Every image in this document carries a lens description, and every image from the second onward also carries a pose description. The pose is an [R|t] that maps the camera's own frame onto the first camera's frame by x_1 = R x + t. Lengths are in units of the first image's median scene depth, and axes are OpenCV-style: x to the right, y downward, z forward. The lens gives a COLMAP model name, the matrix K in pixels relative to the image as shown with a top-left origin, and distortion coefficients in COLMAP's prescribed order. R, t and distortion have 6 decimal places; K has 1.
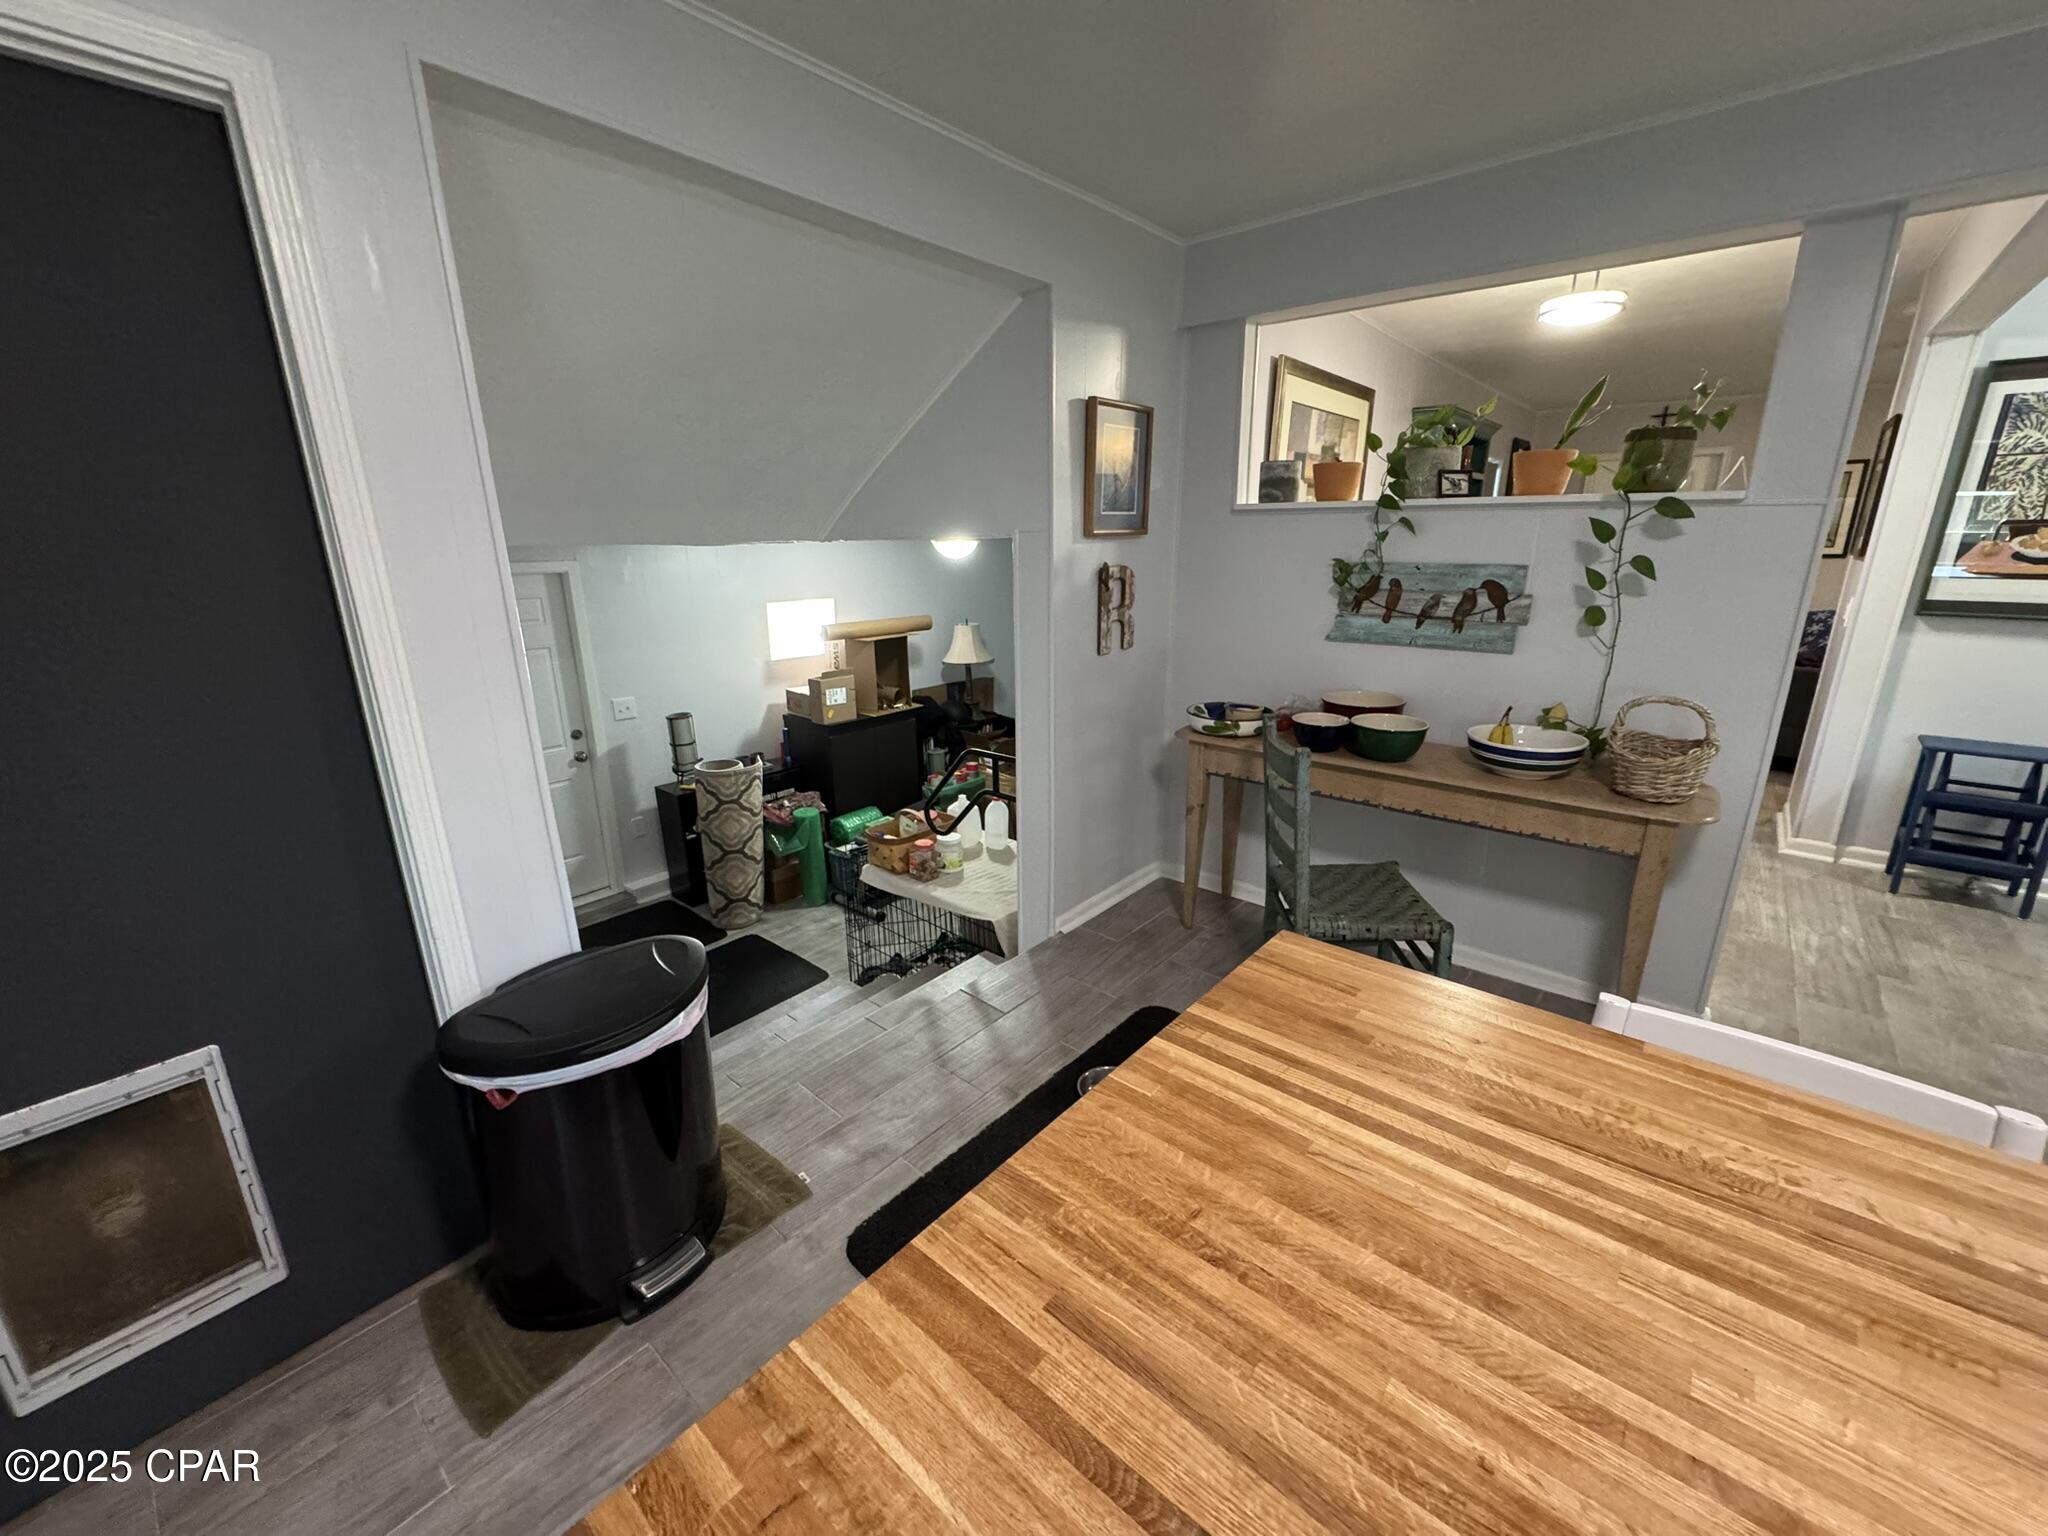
lens RADIAL K [[813.4, 0, 1024.0], [0, 813.4, 768.0], [0, 0, 1]] dist [-0.001560, -0.000063]
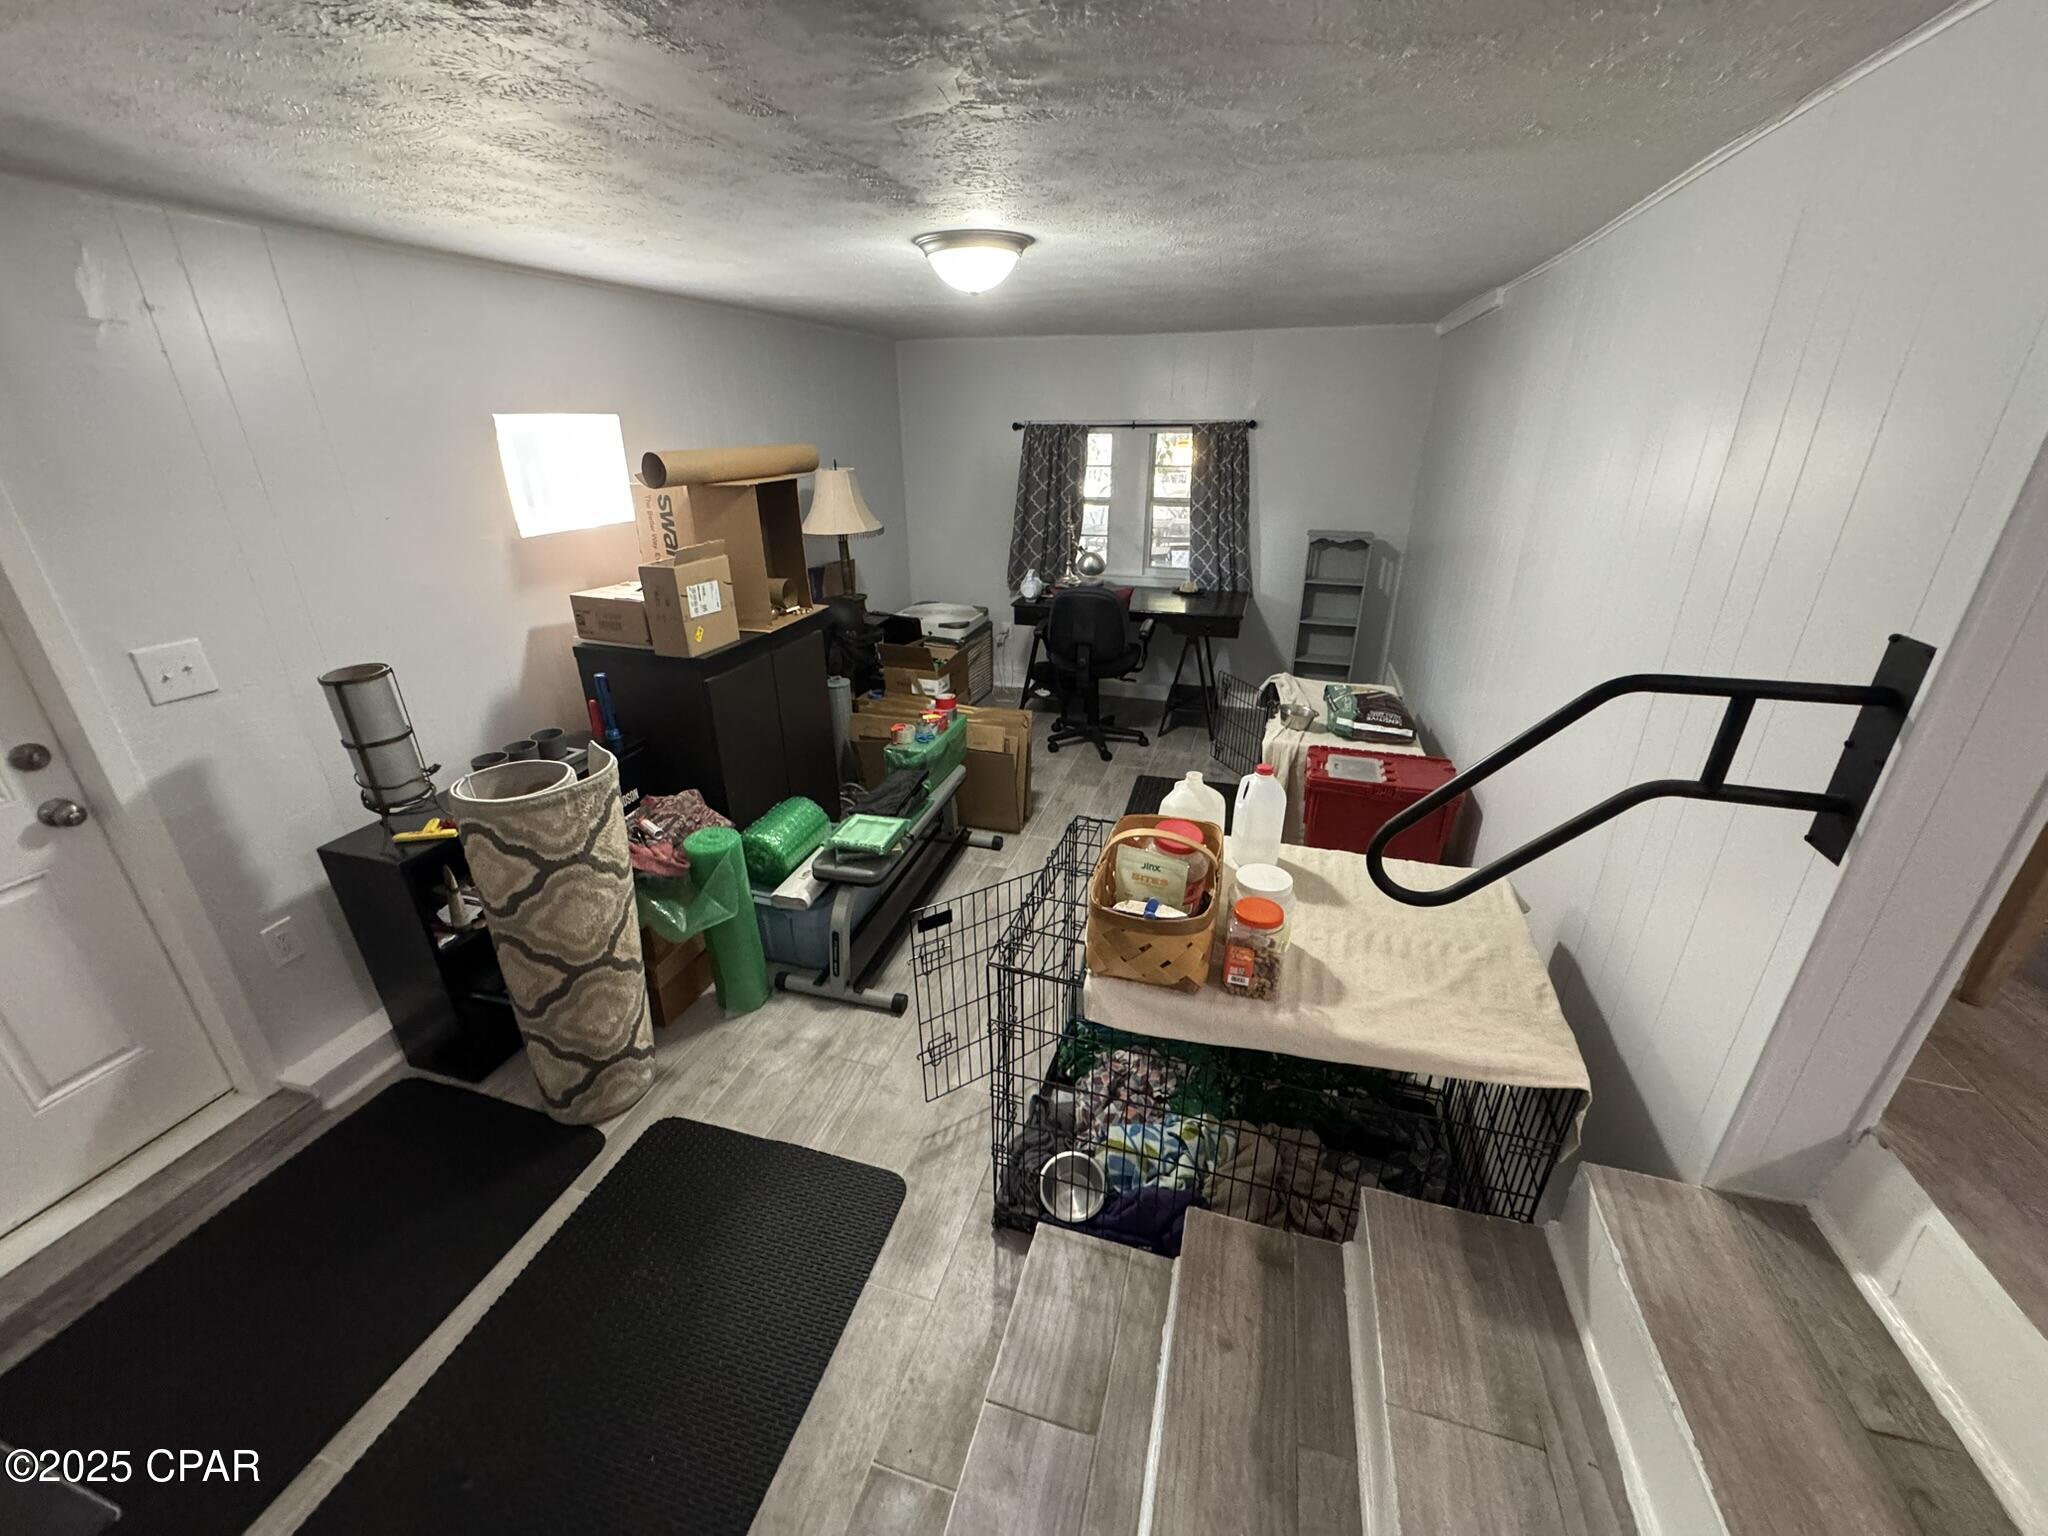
lens RADIAL K [[813.4, 0, 1024.0], [0, 813.4, 768.0], [0, 0, 1]] dist [-0.001560, -0.000063]
pose [[0.914375, -0.158989, 0.372344, -0.286115], [0.110804, 0.982827, 0.147559, -0.042087], [-0.389410, -0.093667, 0.916289, 0.505050]]
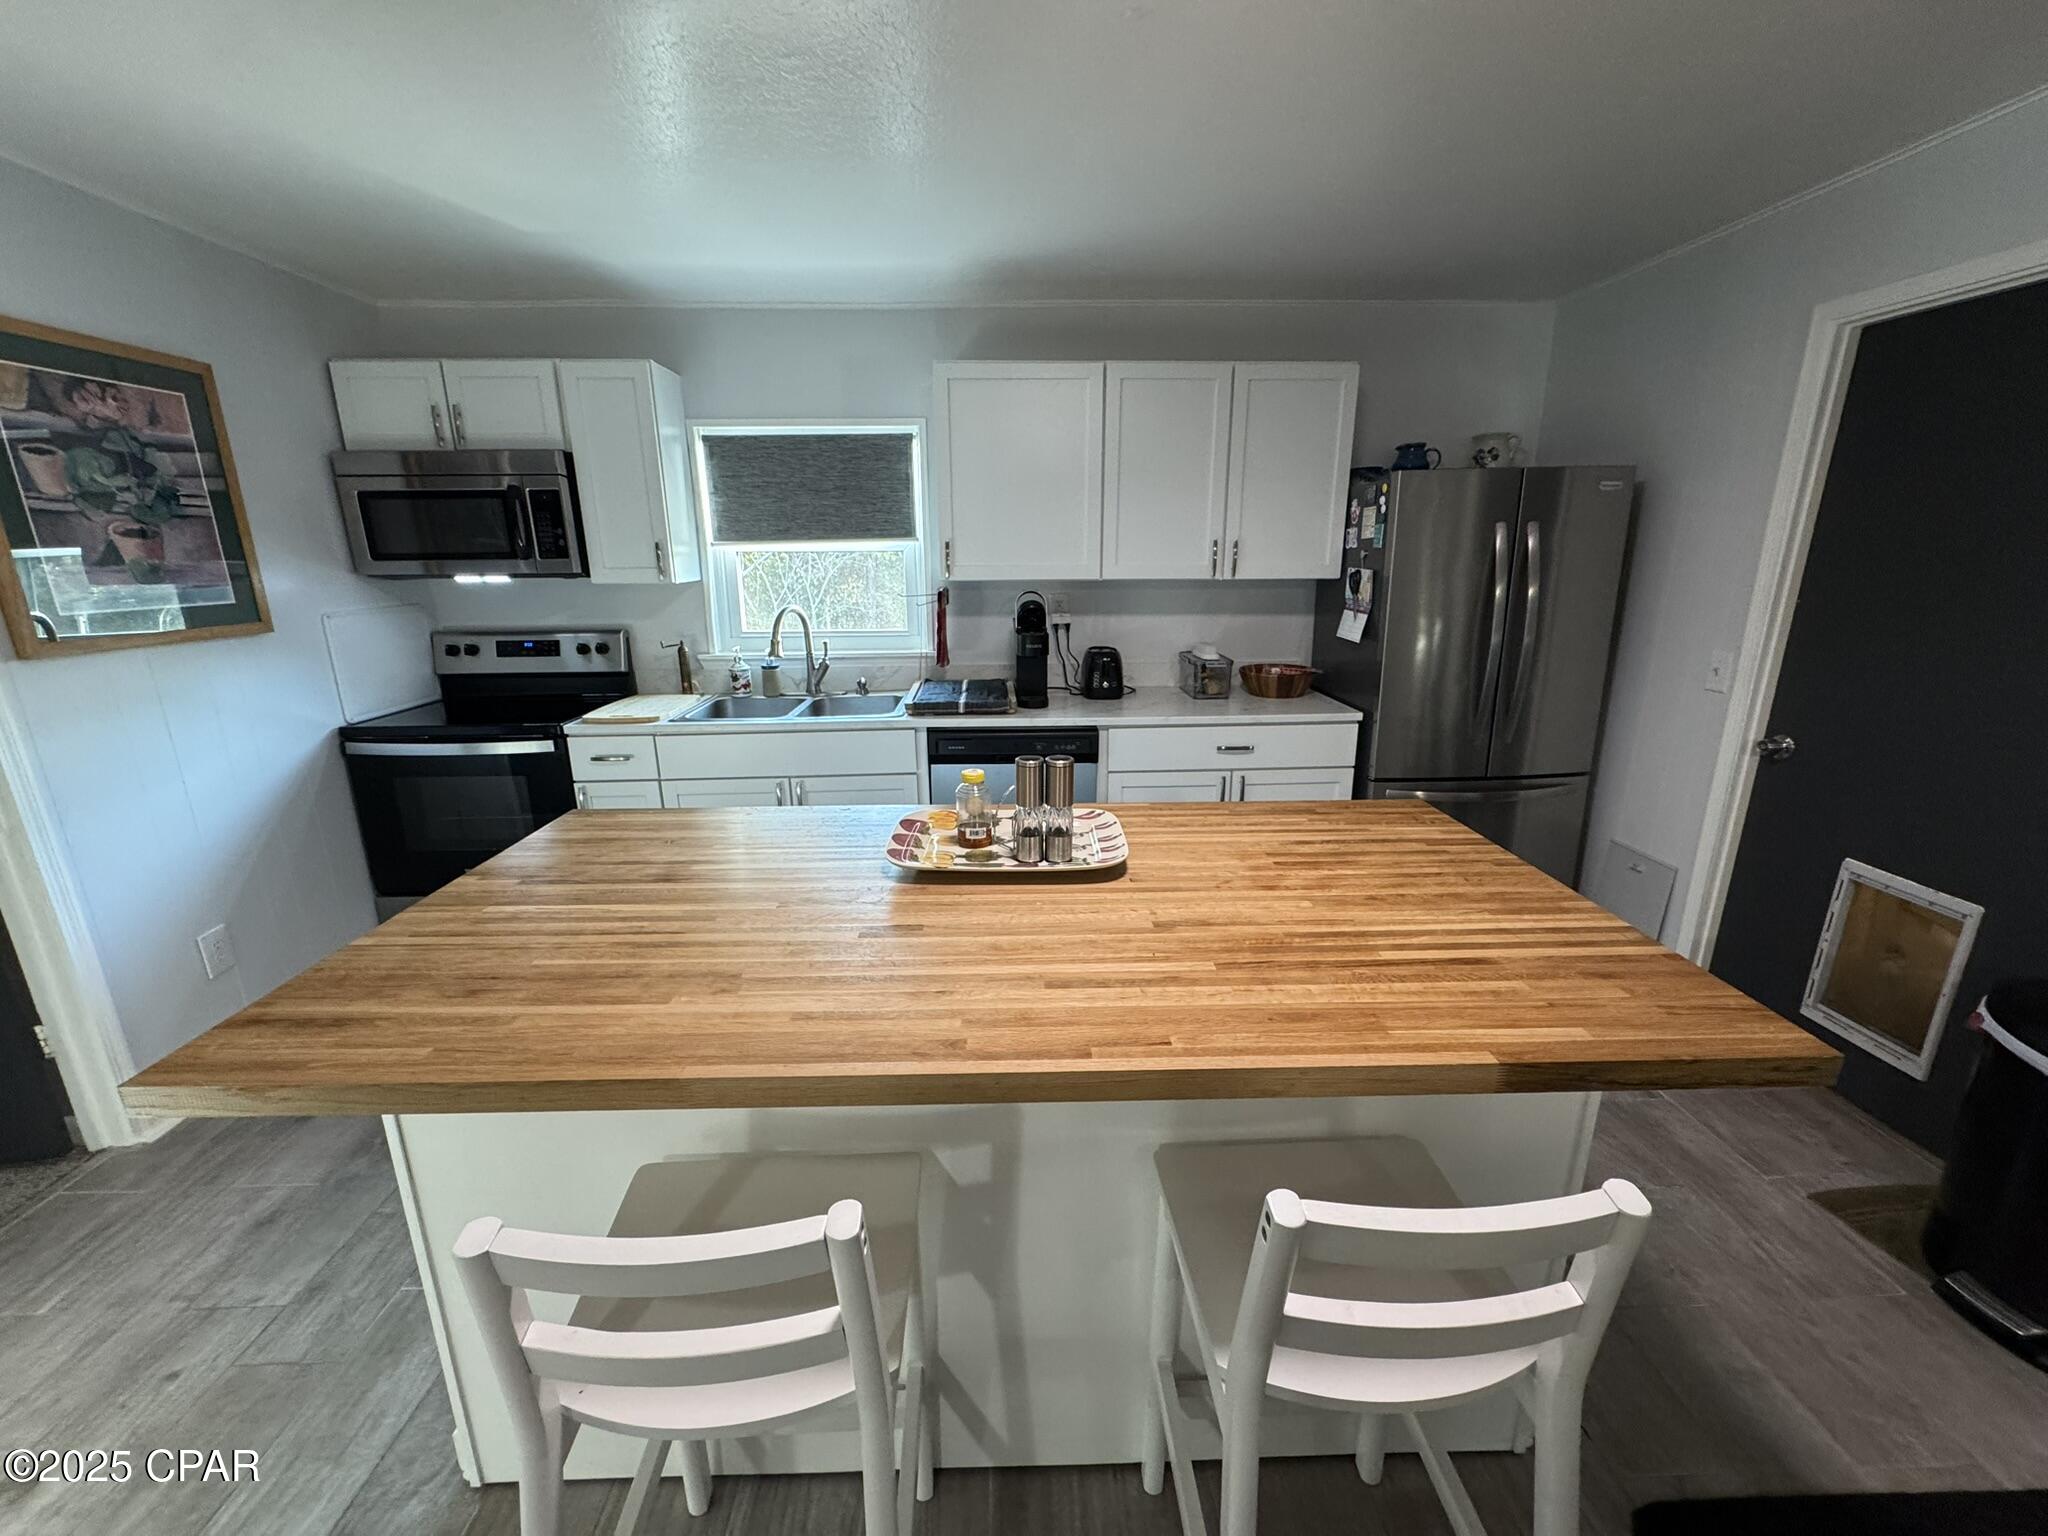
lens RADIAL K [[813.4, 0, 1024.0], [0, 813.4, 768.0], [0, 0, 1]] dist [-0.001560, -0.000063]
pose [[-0.739300, 0.190251, -0.645941, 0.308480], [-0.173250, 0.873224, 0.455483, -0.063722], [0.650707, 0.448648, -0.612614, 0.179639]]
